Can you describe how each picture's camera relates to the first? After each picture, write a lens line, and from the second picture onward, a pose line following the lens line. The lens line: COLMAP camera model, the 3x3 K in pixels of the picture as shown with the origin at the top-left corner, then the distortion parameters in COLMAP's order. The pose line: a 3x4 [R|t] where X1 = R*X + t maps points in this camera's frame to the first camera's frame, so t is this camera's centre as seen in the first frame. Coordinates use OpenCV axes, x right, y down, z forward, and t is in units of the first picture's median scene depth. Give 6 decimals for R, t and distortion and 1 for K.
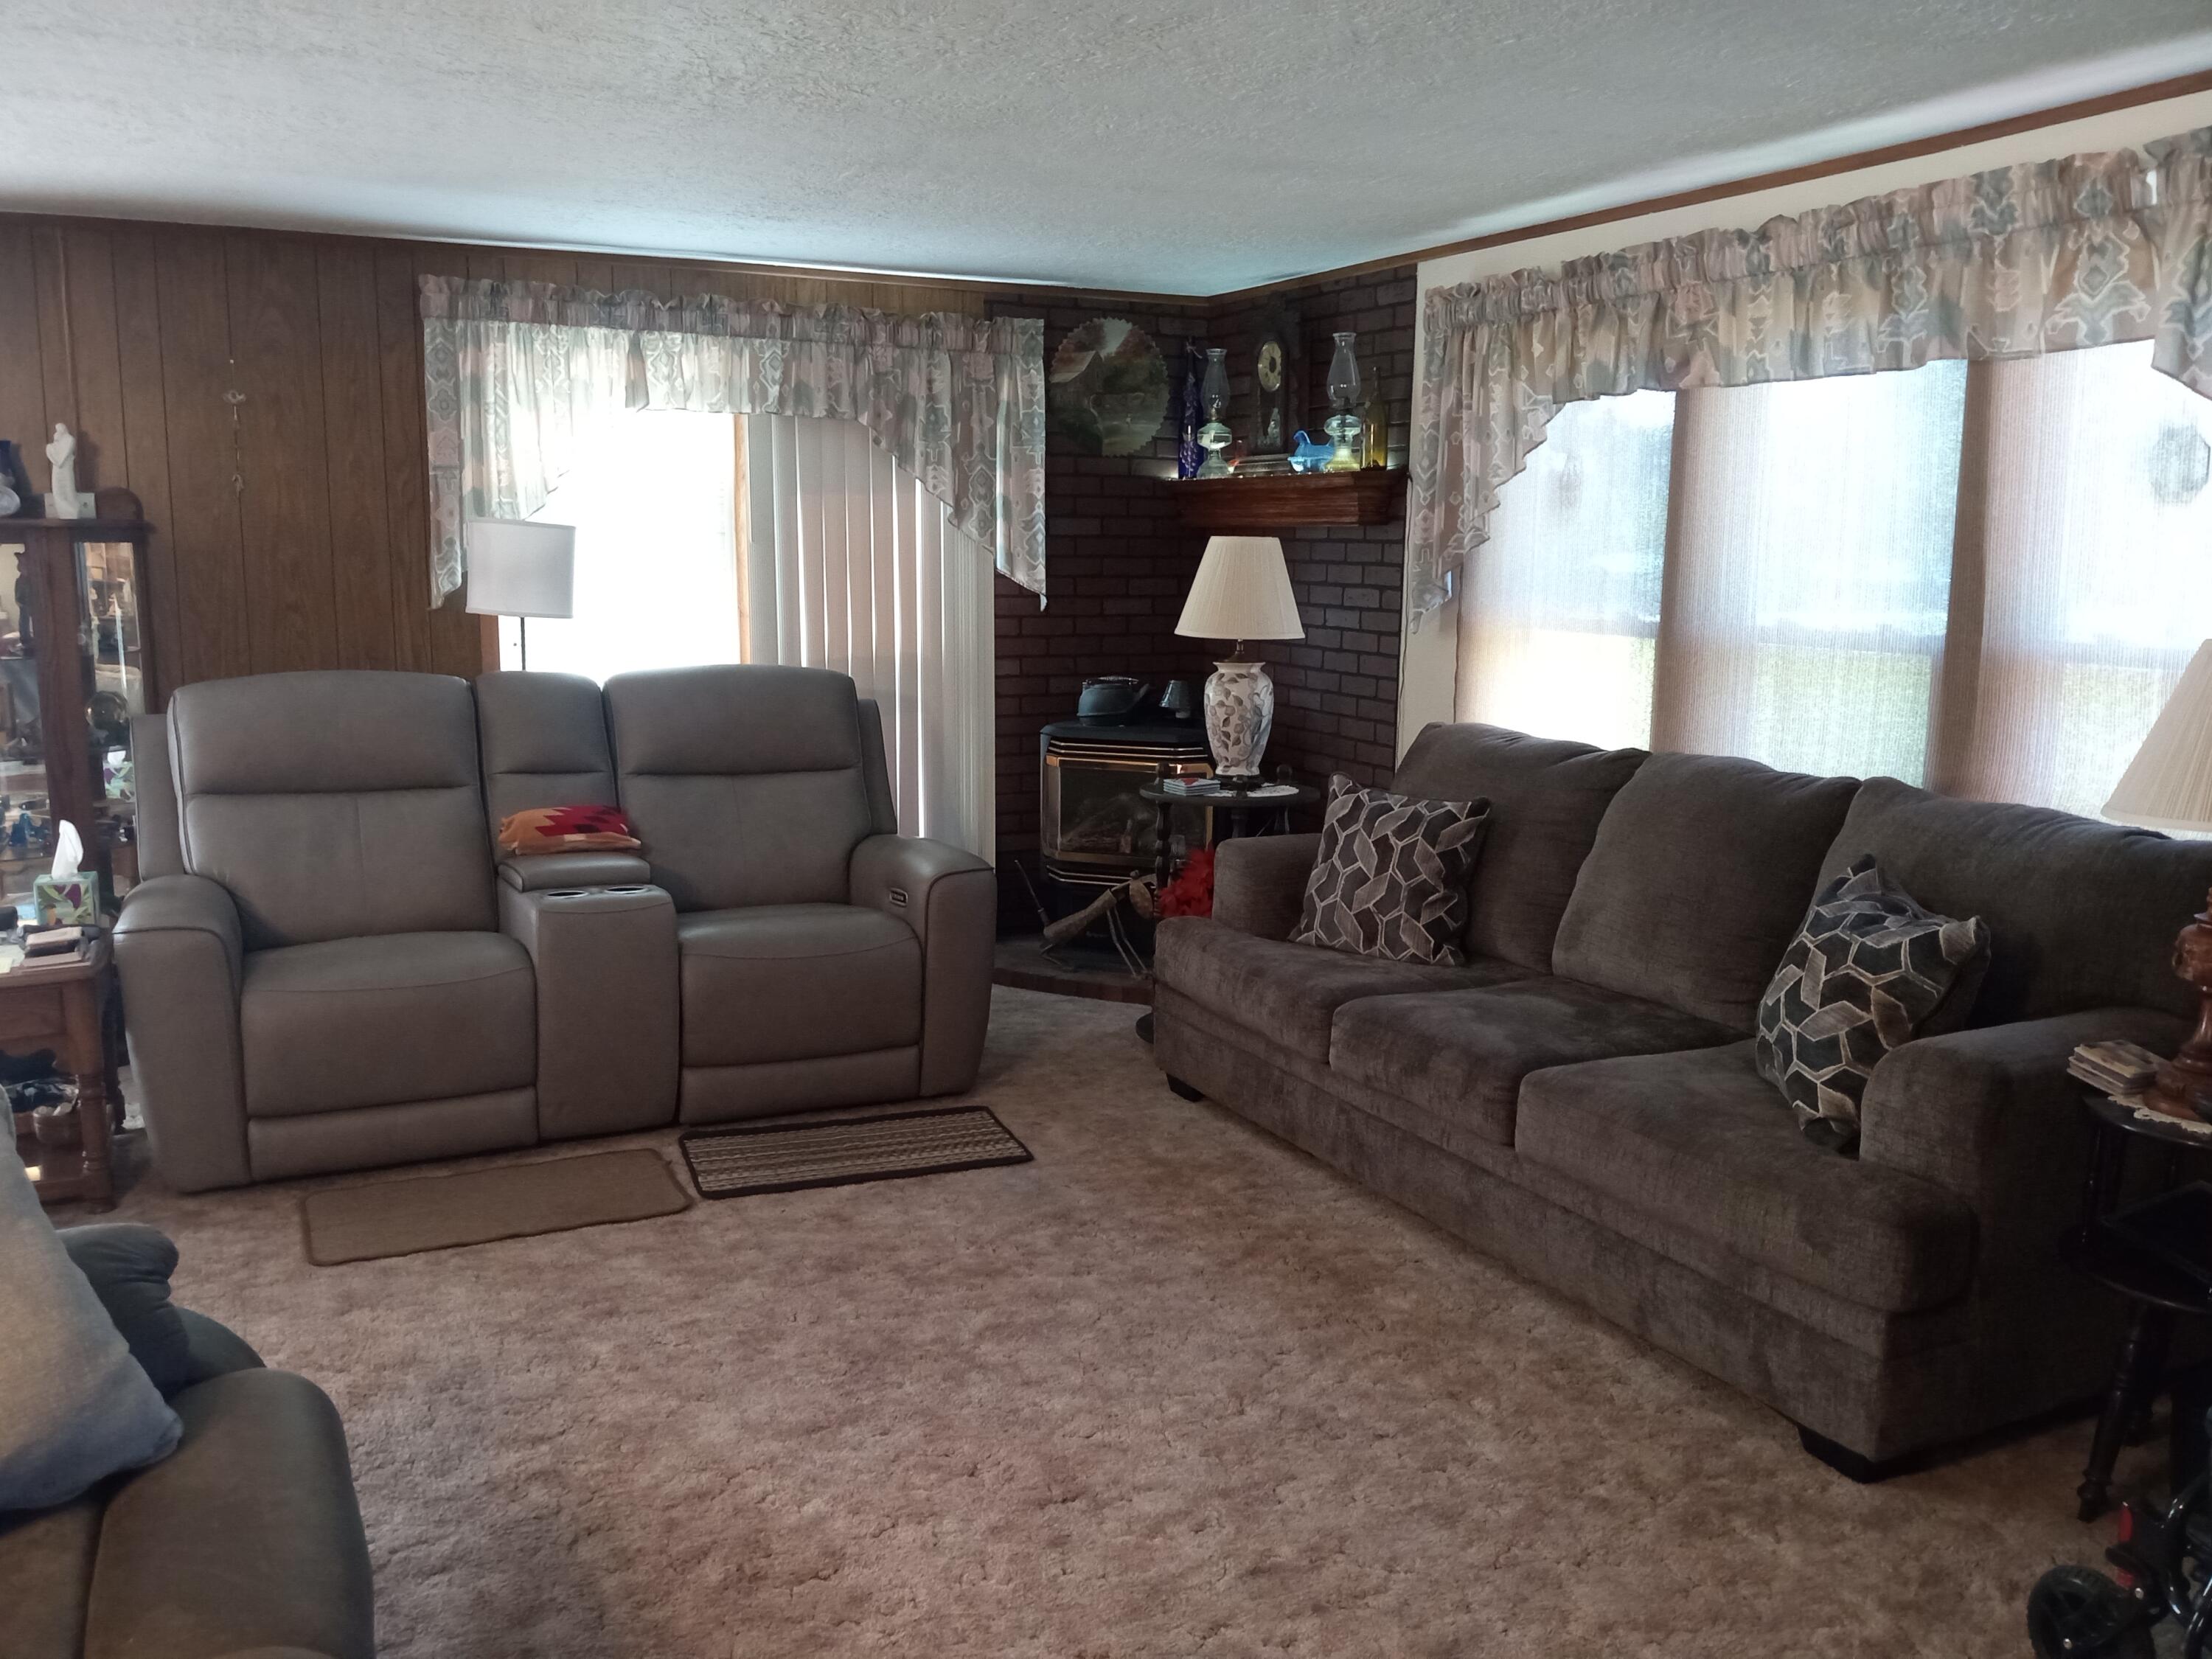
lens RADIAL K [[1822.2, 0, 1097.5], [0, 1822.2, 832.0], [0, 0, 1]] dist [0.063624, -0.123930]
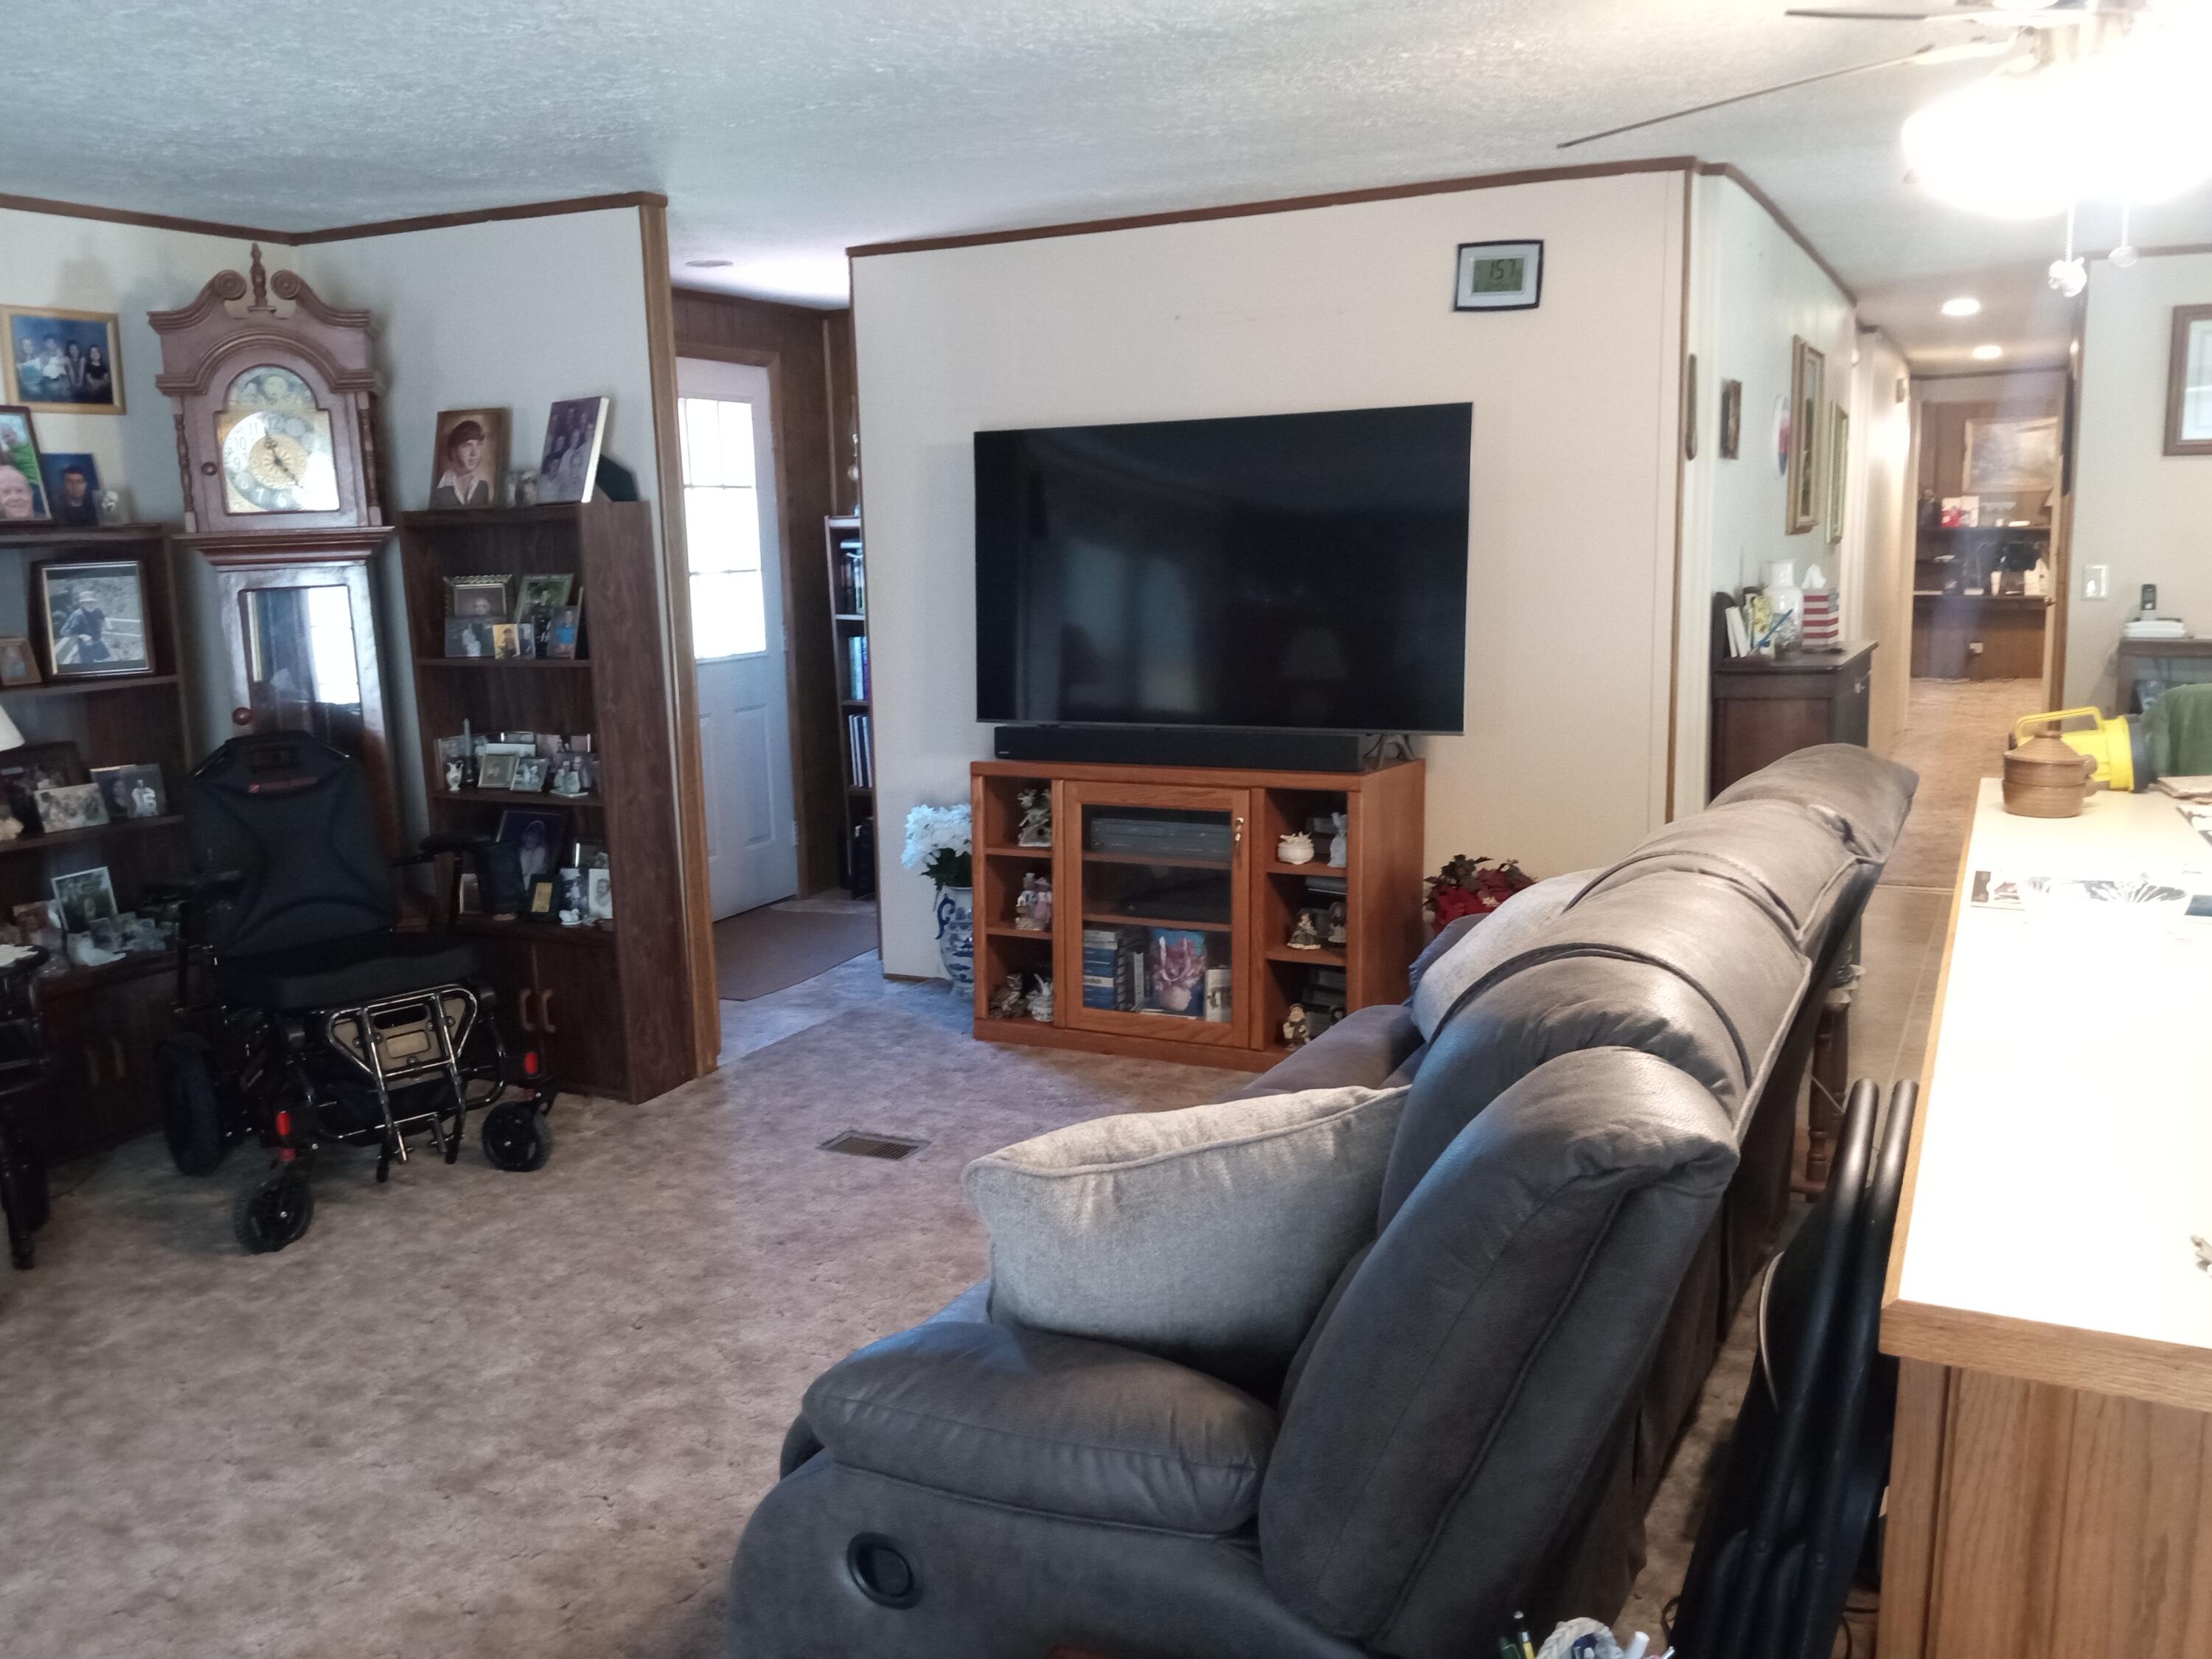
lens RADIAL K [[1822.2, 0, 1097.5], [0, 1822.2, 832.0], [0, 0, 1]] dist [0.063624, -0.123930]
pose [[-0.601365, -0.116926, 0.790373, -0.705545], [0.157155, 0.952598, 0.260498, -0.118038], [-0.783366, 0.280865, -0.554483, 0.755711]]
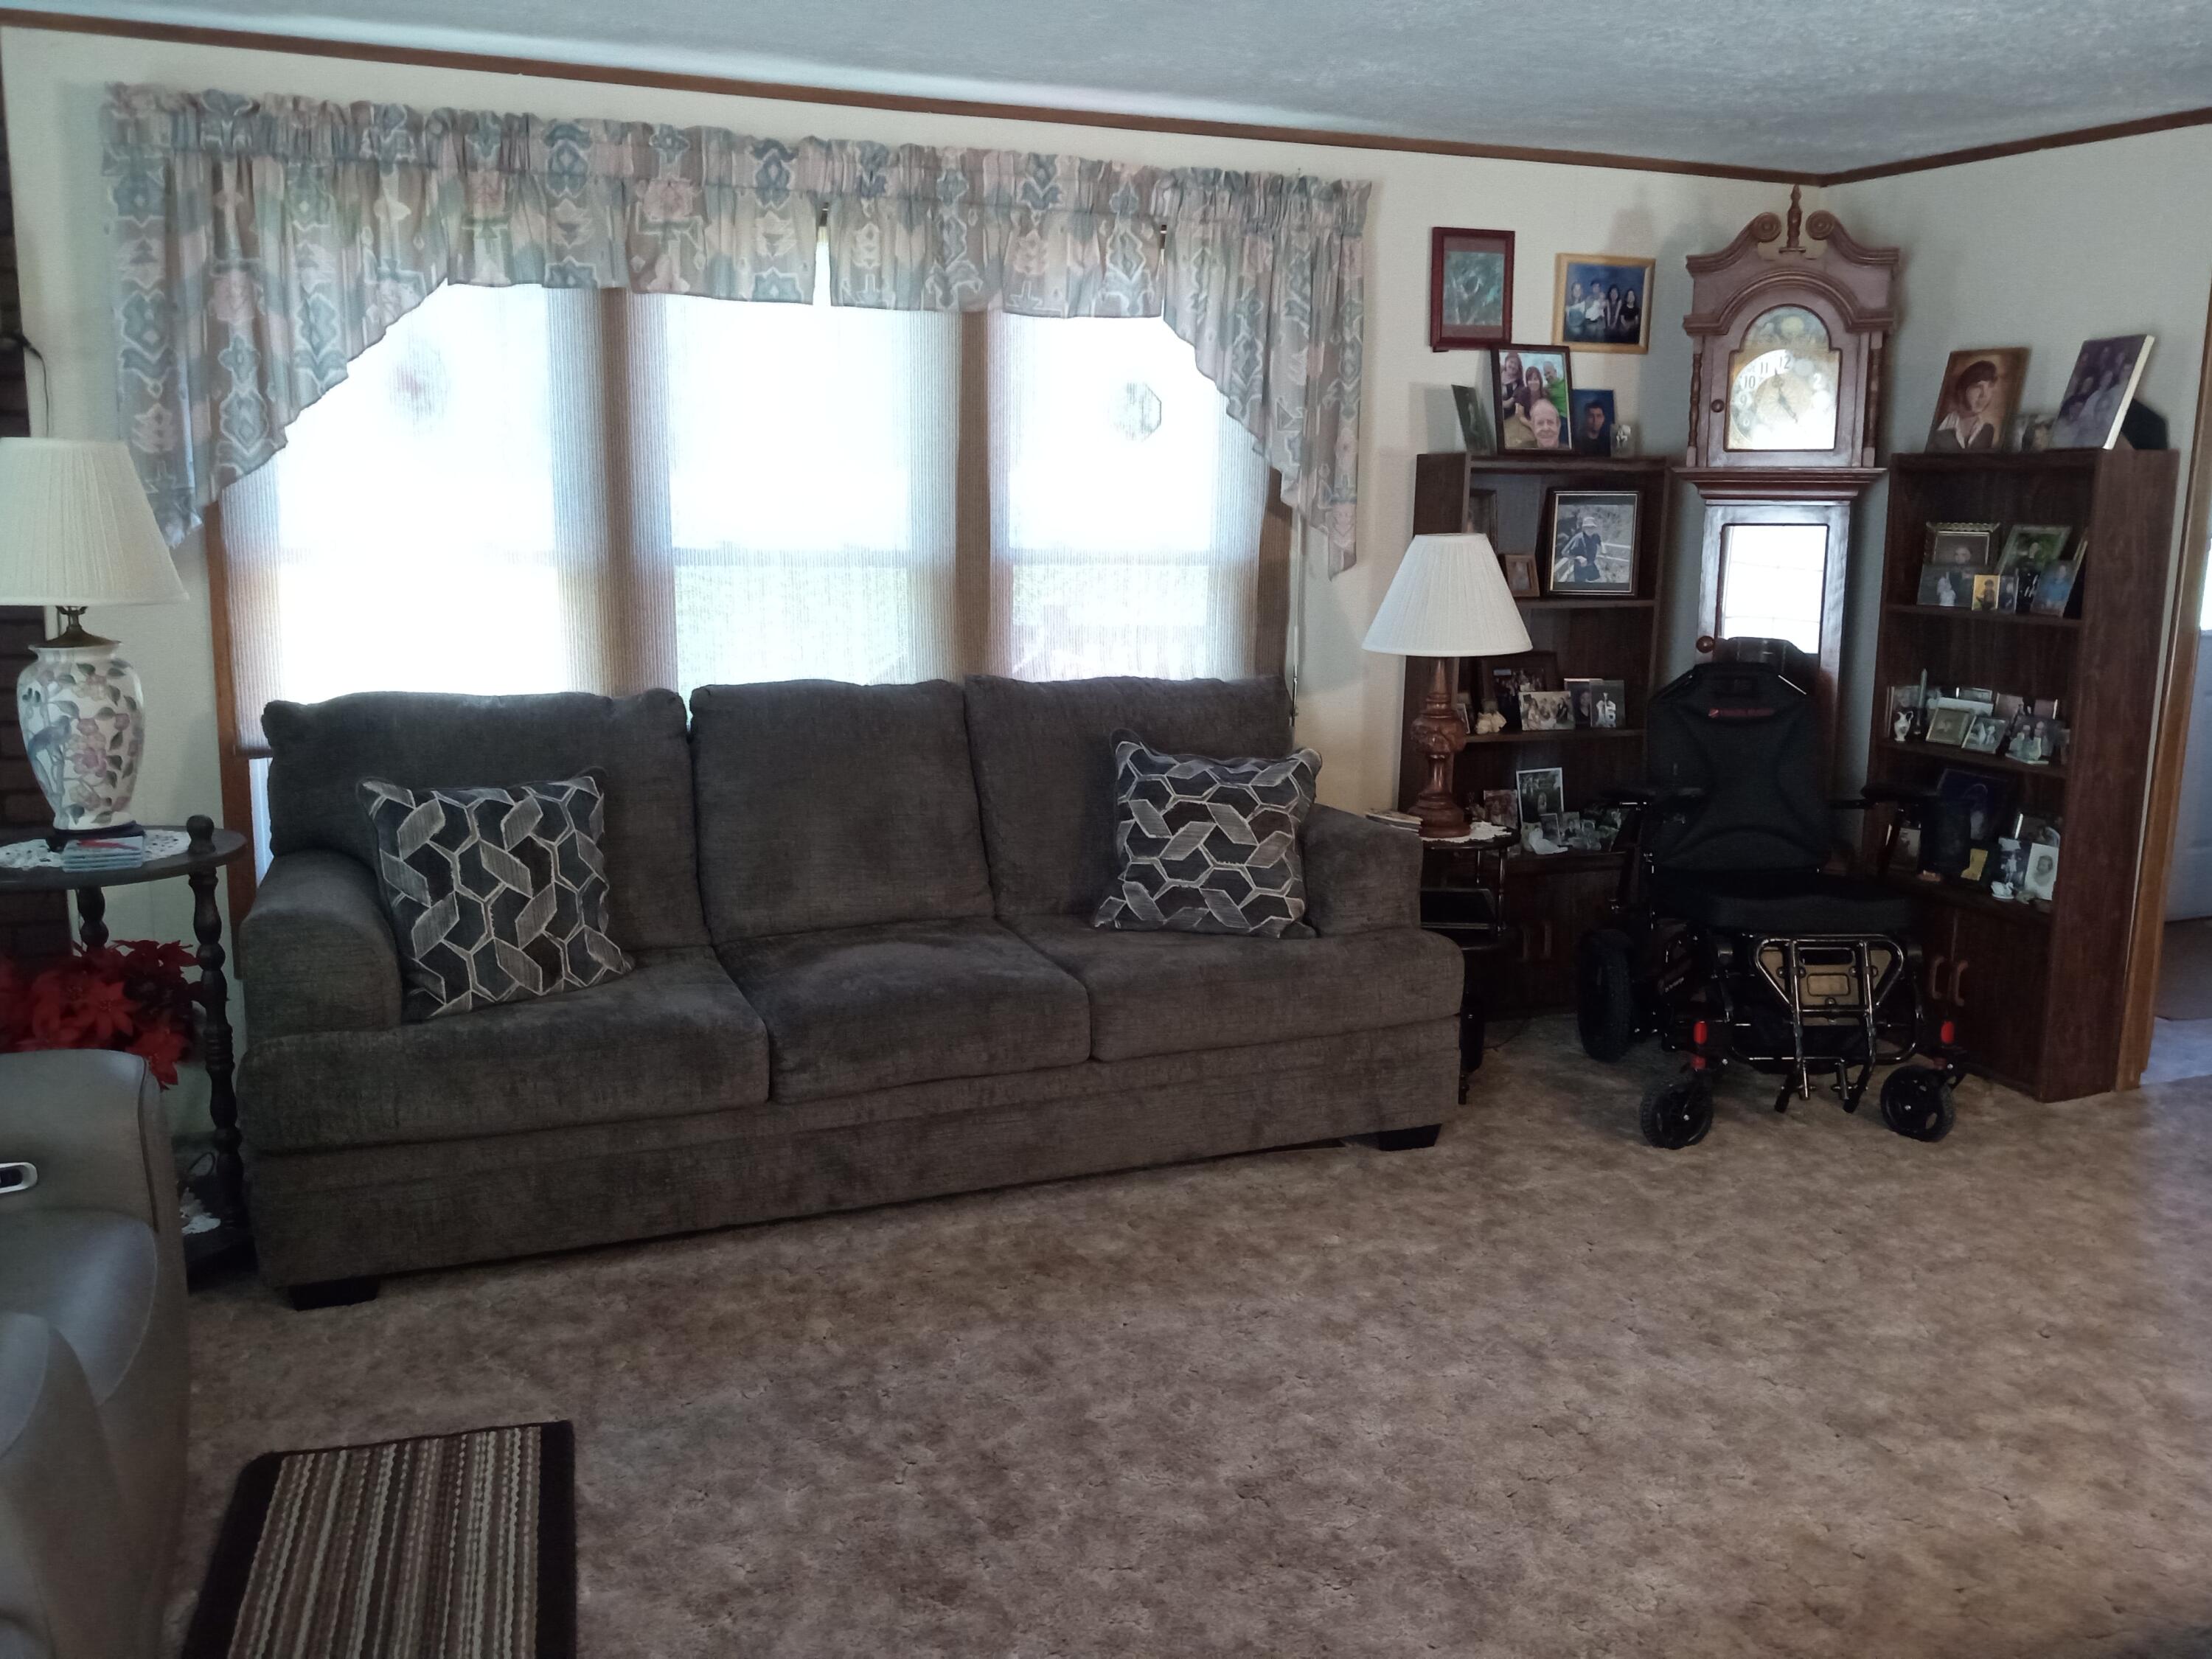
lens RADIAL K [[1822.2, 0, 1097.5], [0, 1822.2, 832.0], [0, 0, 1]] dist [0.063624, -0.123930]
pose [[0.063364, -0.188565, 0.980014, -0.694171], [0.143965, 0.973444, 0.177993, -0.123707], [-0.987552, 0.129809, 0.088828, 0.824438]]
